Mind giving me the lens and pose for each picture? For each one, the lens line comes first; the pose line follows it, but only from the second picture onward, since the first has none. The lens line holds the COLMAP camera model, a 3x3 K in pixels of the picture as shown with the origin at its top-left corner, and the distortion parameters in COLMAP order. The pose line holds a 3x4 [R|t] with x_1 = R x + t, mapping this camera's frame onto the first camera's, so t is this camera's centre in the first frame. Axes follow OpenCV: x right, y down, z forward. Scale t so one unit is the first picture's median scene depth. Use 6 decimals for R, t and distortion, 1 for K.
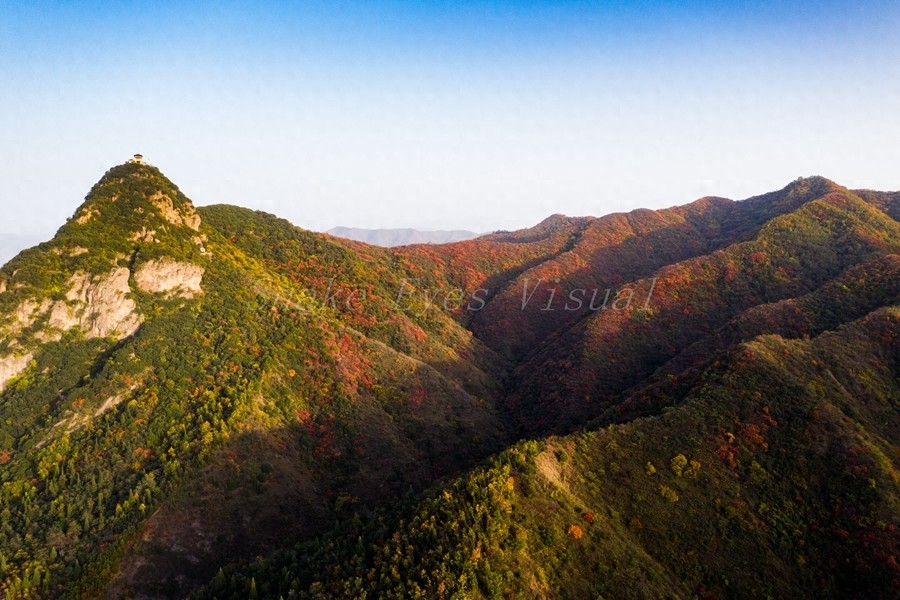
lens RADIAL K [[705.1, 0, 444.1], [0, 705.1, 298.8], [0, 0, 1]] dist [-0.009528, 0.008885]
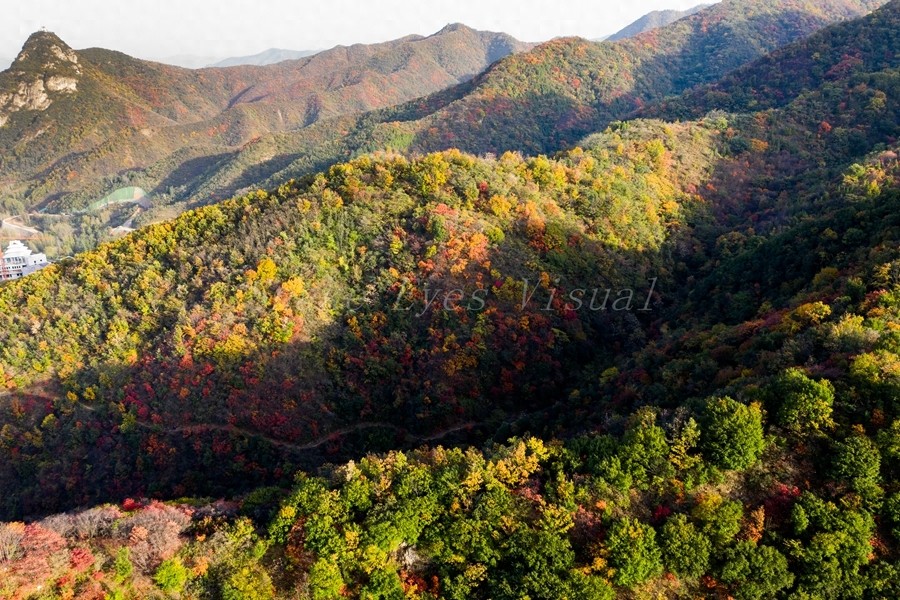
lens RADIAL K [[705.1, 0, 445.9], [0, 705.1, 296.9], [0, 0, 1]] dist [-0.009528, 0.008885]
pose [[0.999948, -0.009398, 0.004005, 0.877673], [0.008131, 0.969520, 0.244877, 0.093386], [-0.006184, -0.244831, 0.969546, -1.463115]]
